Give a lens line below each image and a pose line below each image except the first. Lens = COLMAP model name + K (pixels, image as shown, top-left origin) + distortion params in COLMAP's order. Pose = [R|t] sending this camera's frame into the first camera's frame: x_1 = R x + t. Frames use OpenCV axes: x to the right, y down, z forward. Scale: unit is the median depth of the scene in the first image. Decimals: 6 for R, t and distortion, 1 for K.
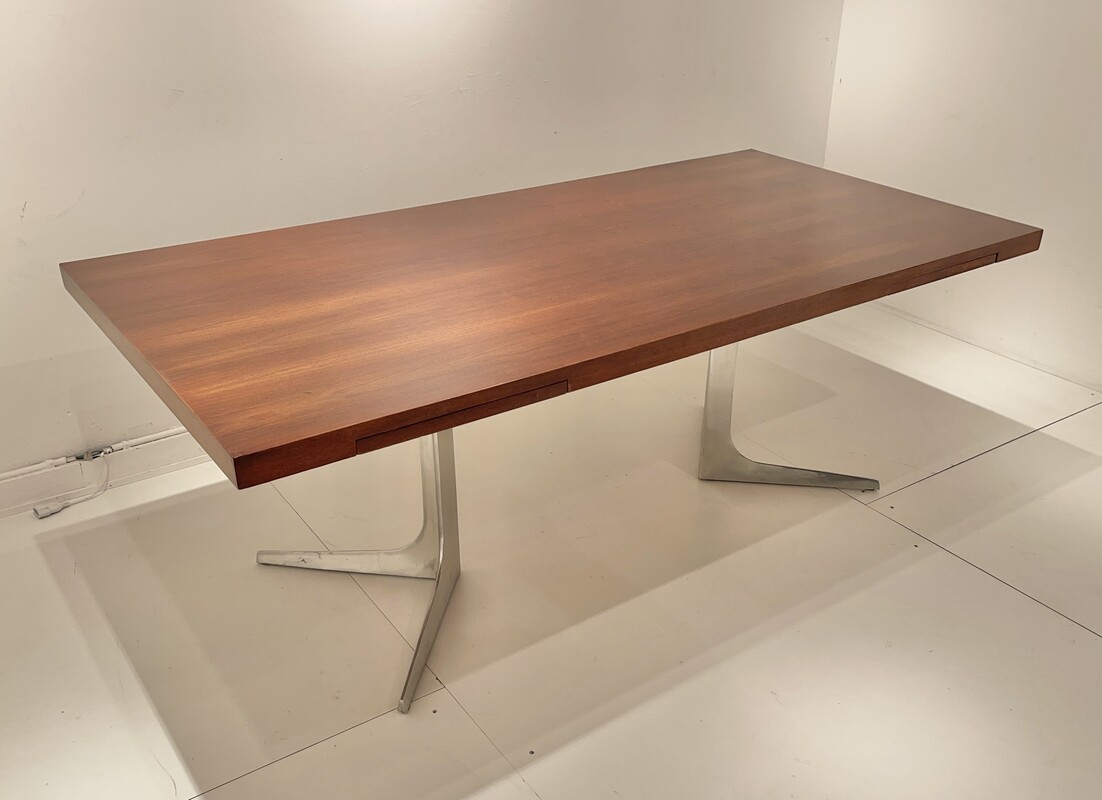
lens RADIAL K [[1010.7, 0, 587.6], [0, 1010.7, 453.6], [0, 0, 1]] dist [0.018969, -0.024084]
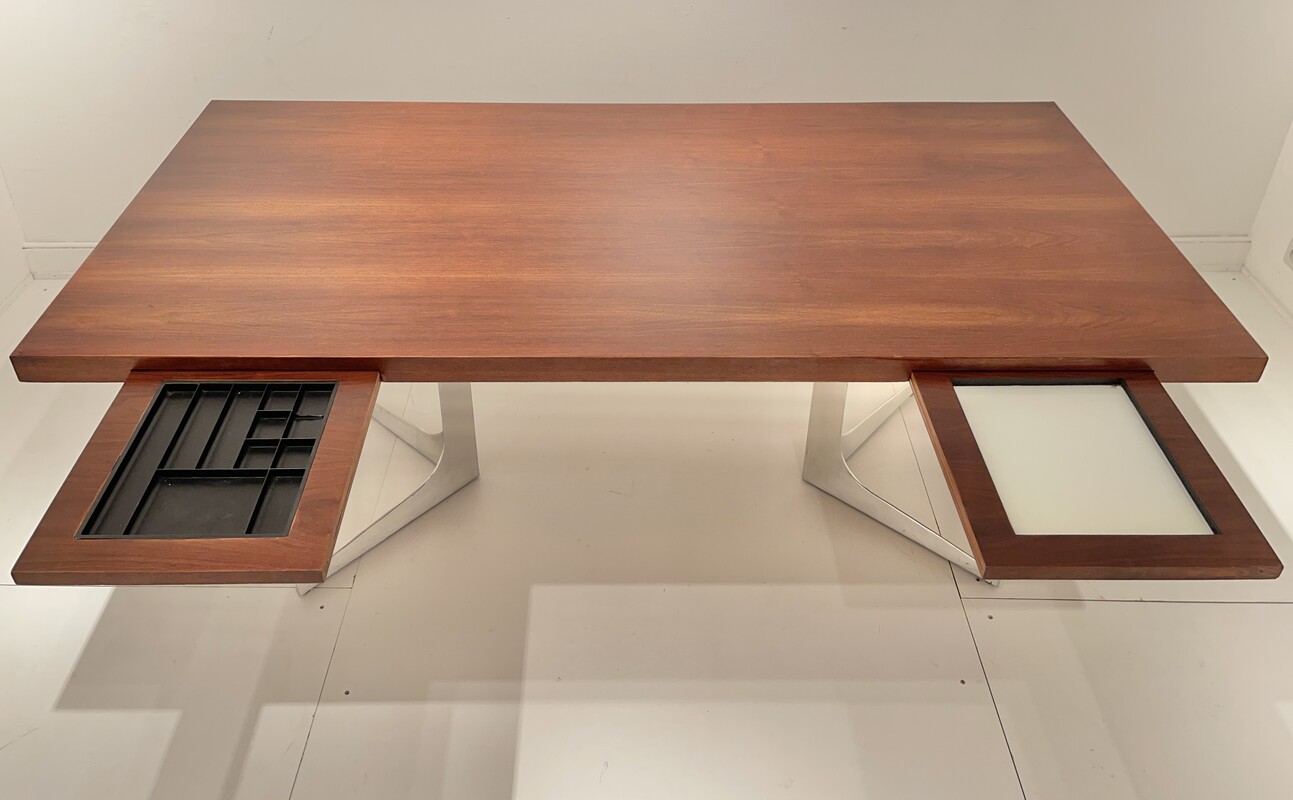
lens RADIAL K [[1051.9, 0, 636.4], [0, 1051.9, 312.2], [0, 0, 1]] dist [0.014220, 0.004718]
pose [[0.809068, 0.324642, -0.489915, 0.463039], [-0.281076, 0.945817, 0.162563, -0.254818], [0.516145, 0.006179, 0.856479, 0.203518]]
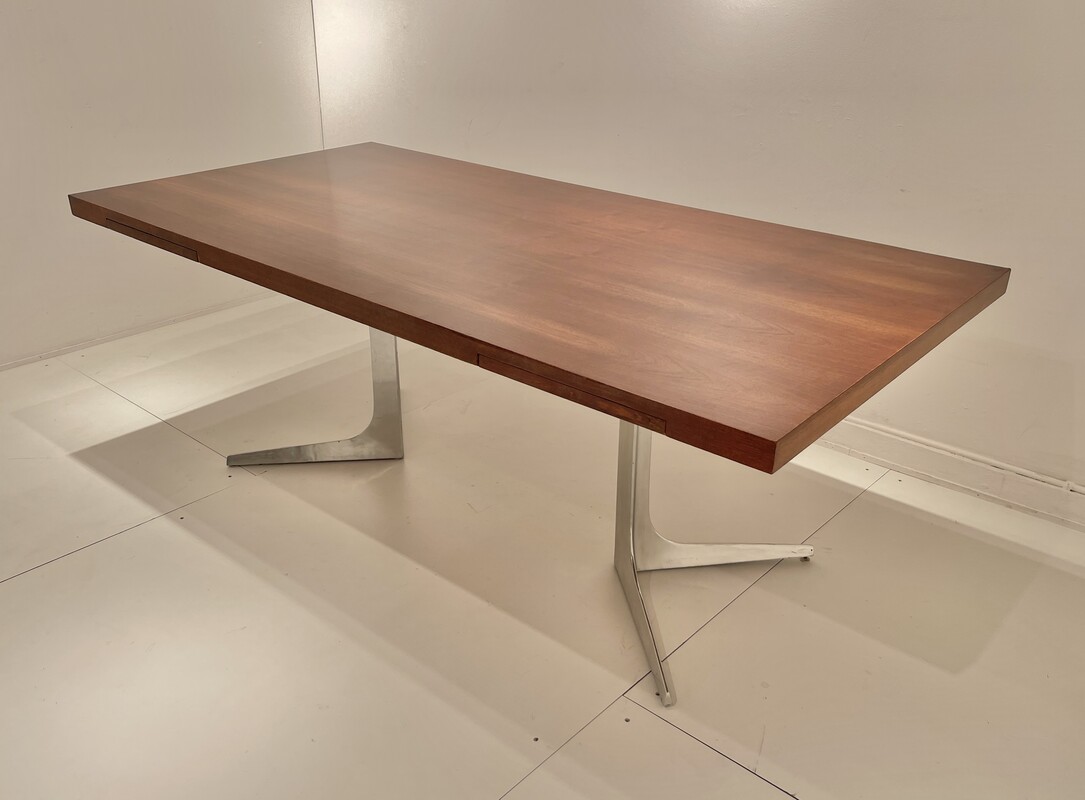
lens RADIAL K [[960.7, 0, 546.9], [0, 960.7, 442.9], [0, 0, 1]] dist [0.010660, -0.000564]
pose [[0.220236, 0.441909, -0.869605, 0.920960], [-0.480041, 0.825169, 0.297752, -0.331274], [0.849150, 0.351870, 0.393867, 0.709787]]
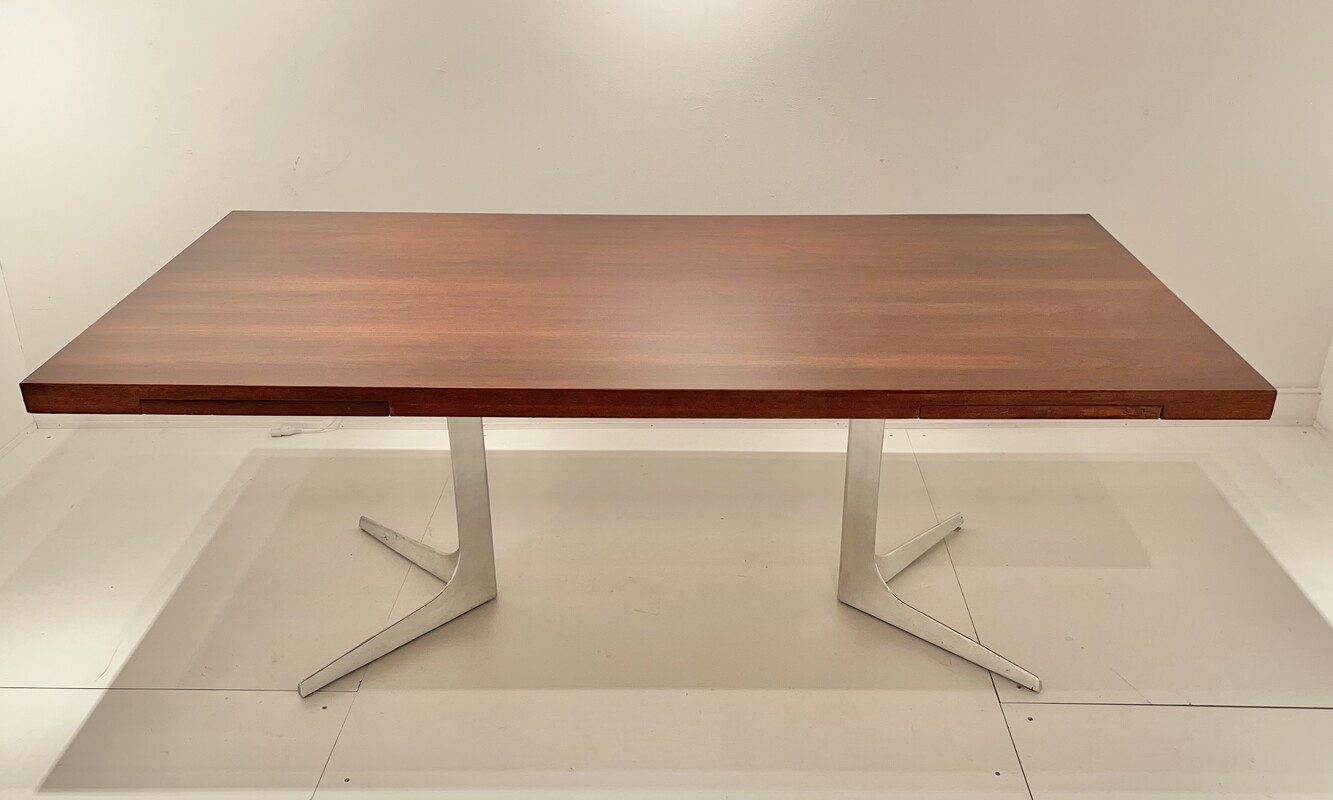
lens RADIAL K [[1190.3, 0, 702.7], [0, 1190.3, 471.4], [0, 0, 1]] dist [0.012159, 0.019882]
pose [[0.807489, 0.265006, -0.527004, 0.595525], [-0.281094, 0.958314, 0.051193, -0.109479], [0.518601, 0.106800, 0.848320, 0.155486]]
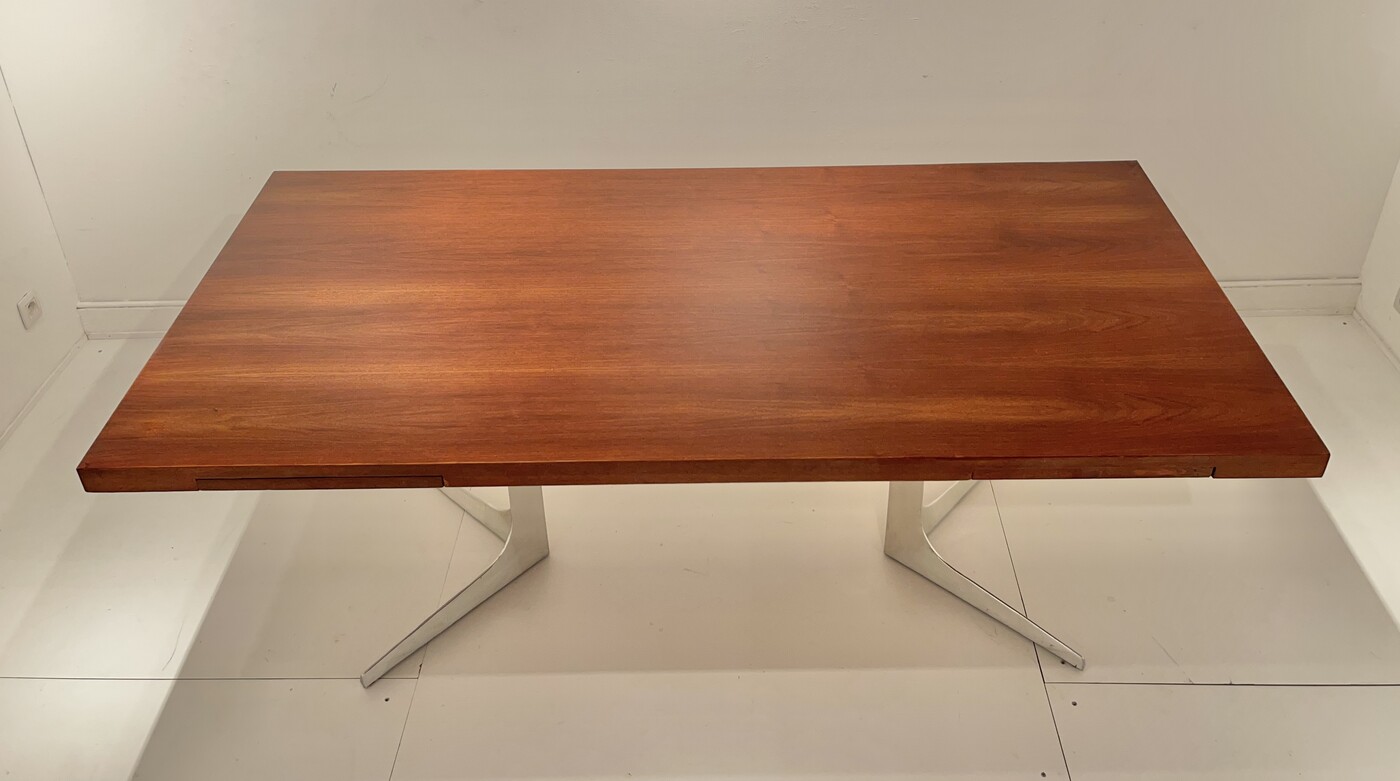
lens RADIAL K [[1167.0, 0, 728.2], [0, 1167.0, 274.1], [0, 0, 1]] dist [0.019896, 0.001329]
pose [[0.808376, 0.301274, -0.505730, 0.504087], [-0.268494, 0.953244, 0.138699, -0.346310], [0.523870, 0.023665, 0.851469, 0.145818]]
